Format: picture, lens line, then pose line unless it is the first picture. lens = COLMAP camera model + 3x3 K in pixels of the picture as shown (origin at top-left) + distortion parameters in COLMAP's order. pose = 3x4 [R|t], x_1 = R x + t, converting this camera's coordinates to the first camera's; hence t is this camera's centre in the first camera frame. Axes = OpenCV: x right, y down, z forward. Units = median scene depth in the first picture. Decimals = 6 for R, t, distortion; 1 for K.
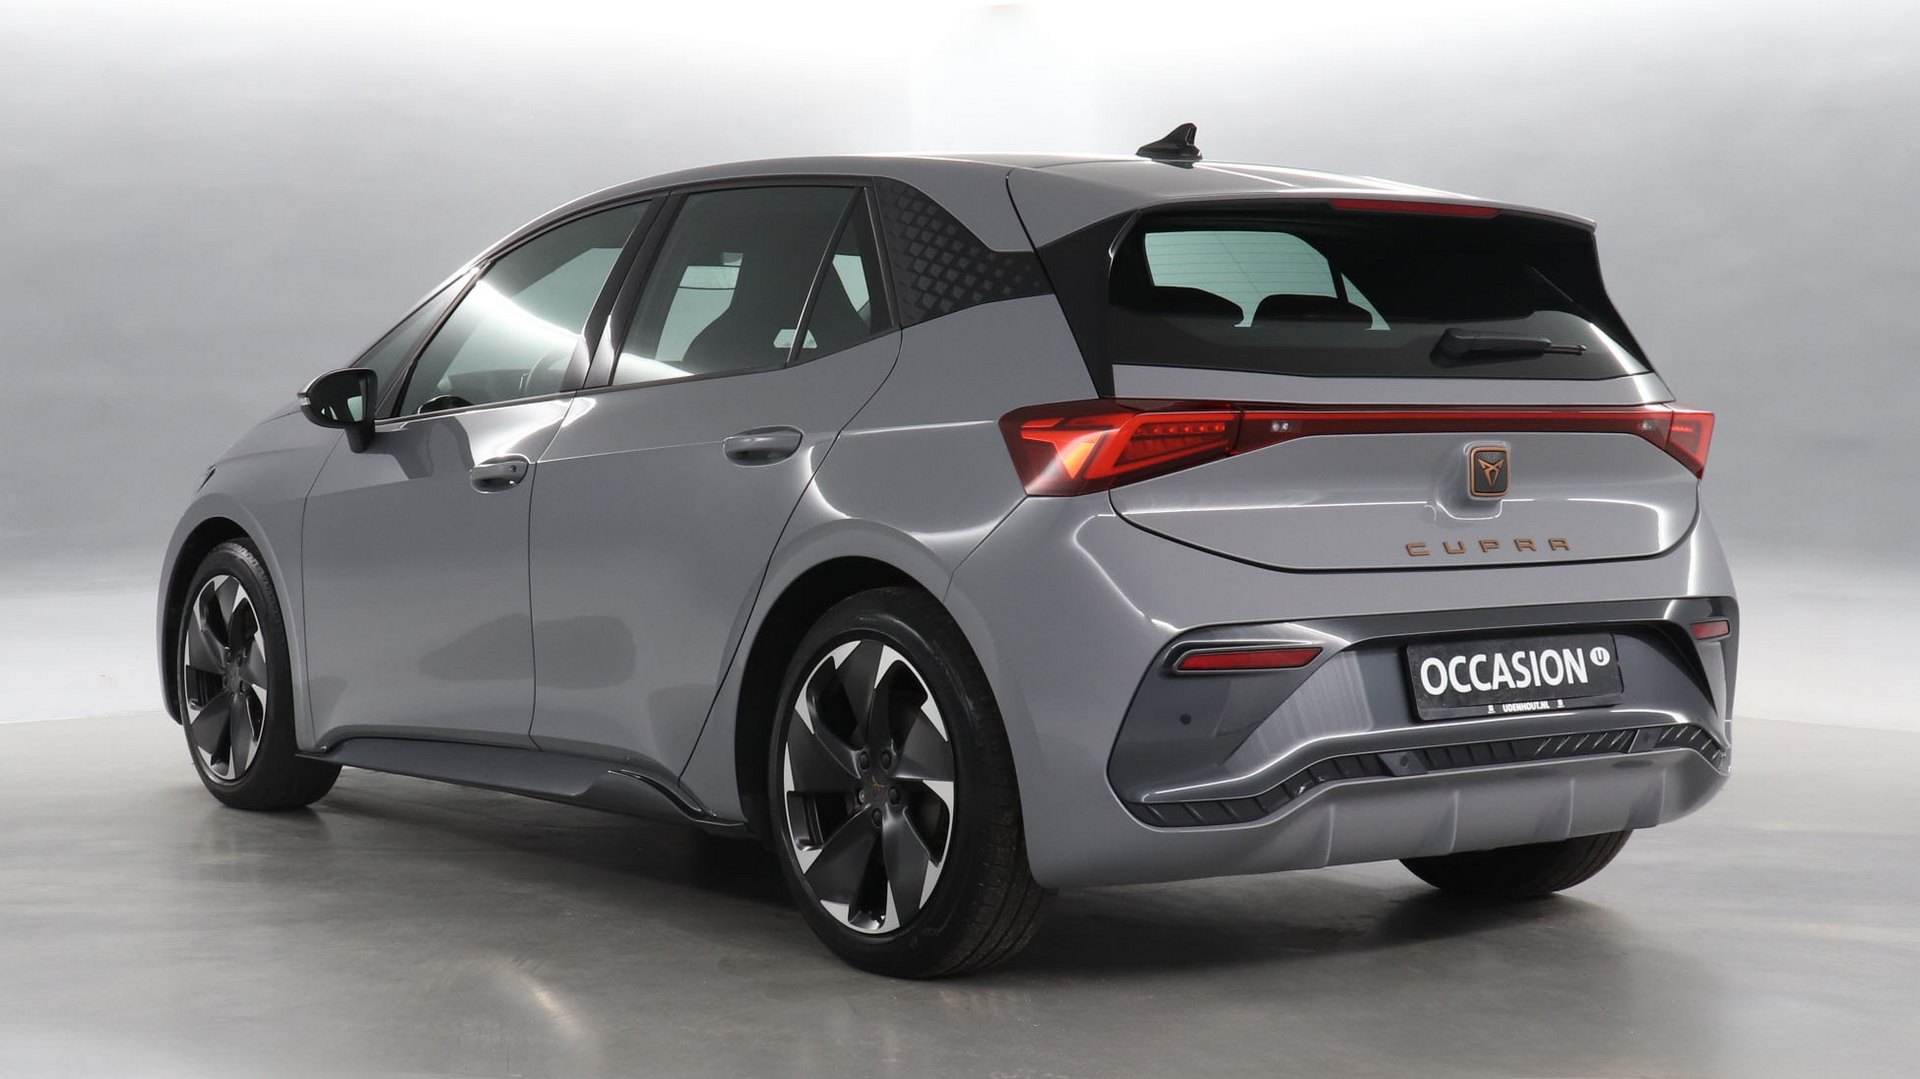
lens RADIAL K [[3059.9, 0, 916.9], [0, 3059.9, 539.3], [0, 0, 1]] dist [-0.038959, -0.043136]
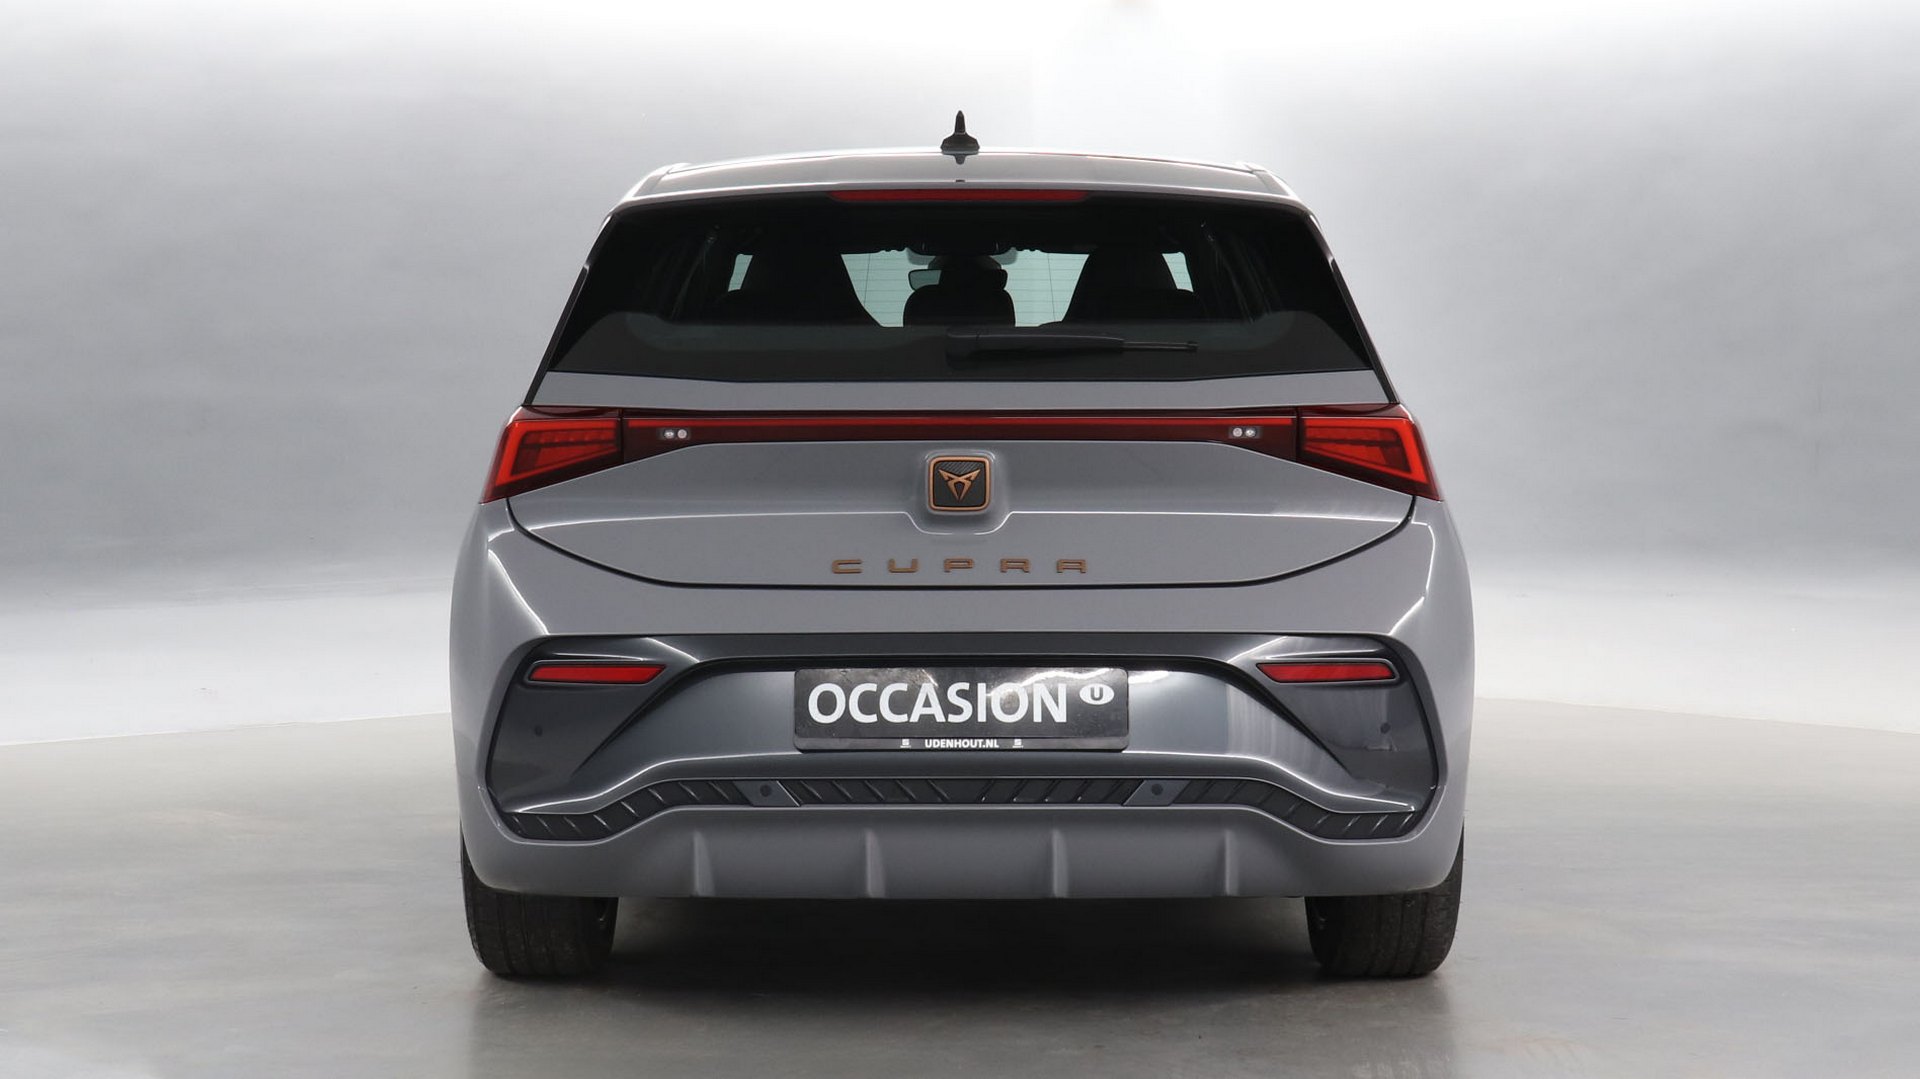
lens RADIAL K [[3059.9, 0, 916.9], [0, 3059.9, 539.3], [0, 0, 1]] dist [-0.038959, -0.043136]
pose [[0.794842, 0.021057, -0.606451, 0.733861], [-0.021671, 0.999745, 0.006310, -0.011099], [0.606429, 0.008127, 0.795096, 0.270314]]
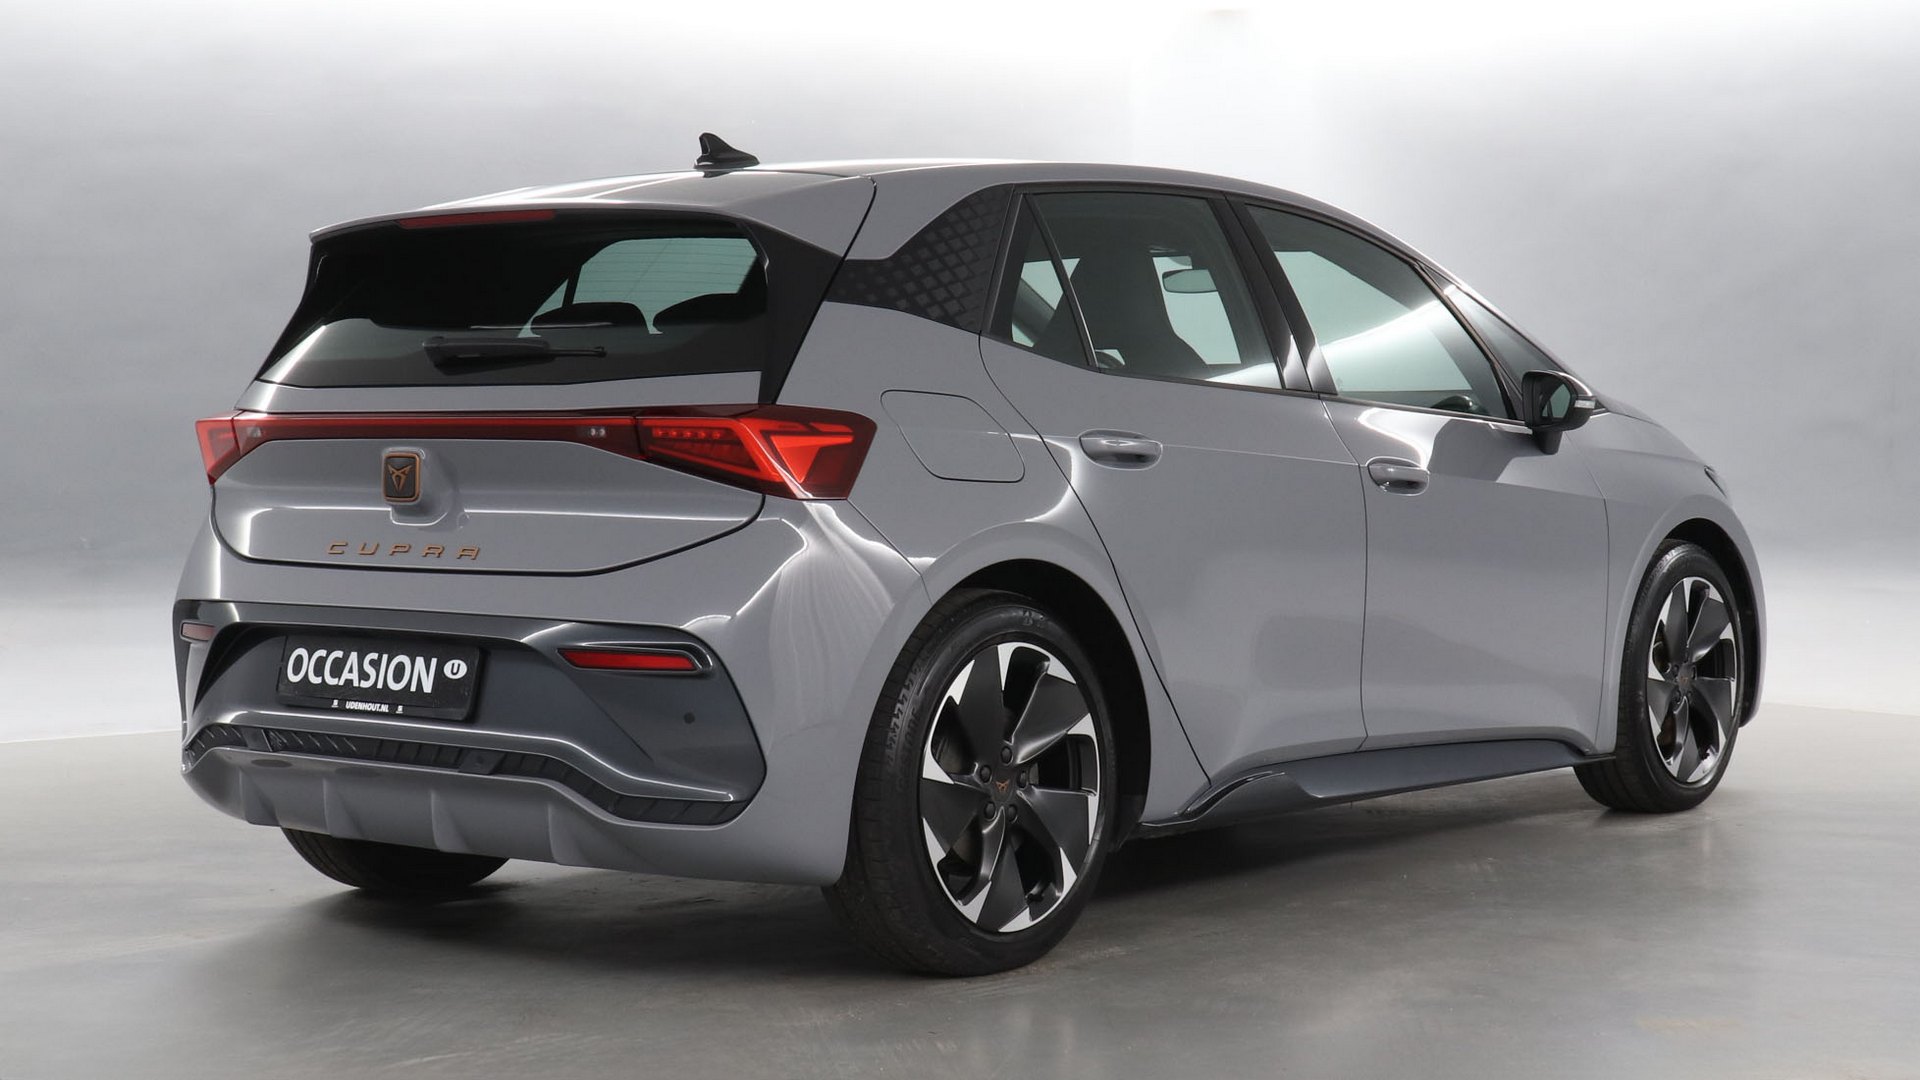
lens RADIAL K [[3059.9, 0, 916.9], [0, 3059.9, 539.8], [0, 0, 1]] dist [-0.038959, -0.043136]
pose [[0.237703, 0.037297, -0.970622, 1.229071], [-0.036080, 0.998912, 0.029548, -0.037791], [0.970668, 0.027996, 0.238790, 0.929014]]
